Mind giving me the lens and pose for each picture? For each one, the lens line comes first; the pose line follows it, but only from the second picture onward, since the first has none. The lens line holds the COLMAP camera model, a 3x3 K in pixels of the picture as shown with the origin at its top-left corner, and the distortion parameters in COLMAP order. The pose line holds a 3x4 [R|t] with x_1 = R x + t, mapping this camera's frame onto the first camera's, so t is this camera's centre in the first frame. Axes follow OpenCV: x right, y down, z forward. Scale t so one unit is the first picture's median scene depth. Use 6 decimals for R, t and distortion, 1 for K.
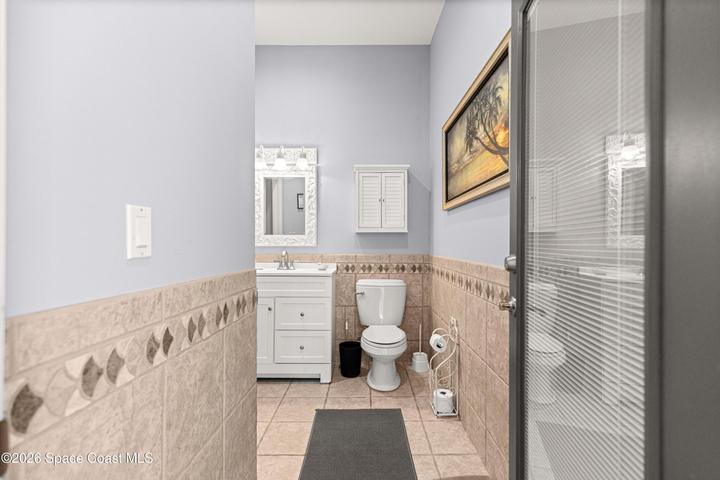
lens RADIAL K [[323.7, 0, 364.3], [0, 323.7, 240.4], [0, 0, 1]] dist [0.003425, -0.000057]
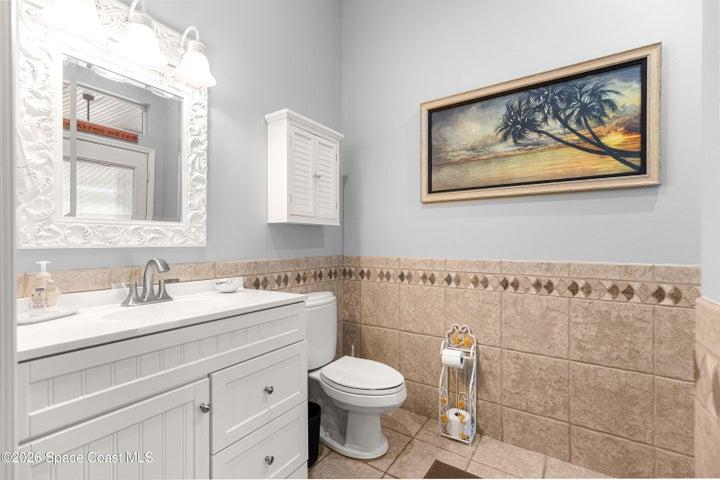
lens RADIAL K [[323.7, 0, 364.3], [0, 323.7, 240.4], [0, 0, 1]] dist [0.003425, -0.000057]
pose [[0.548307, 0.003363, 0.836270, -0.430933], [-0.009028, 0.999957, 0.001898, 0.006116], [-0.836228, -0.008591, 0.548314, 0.525230]]
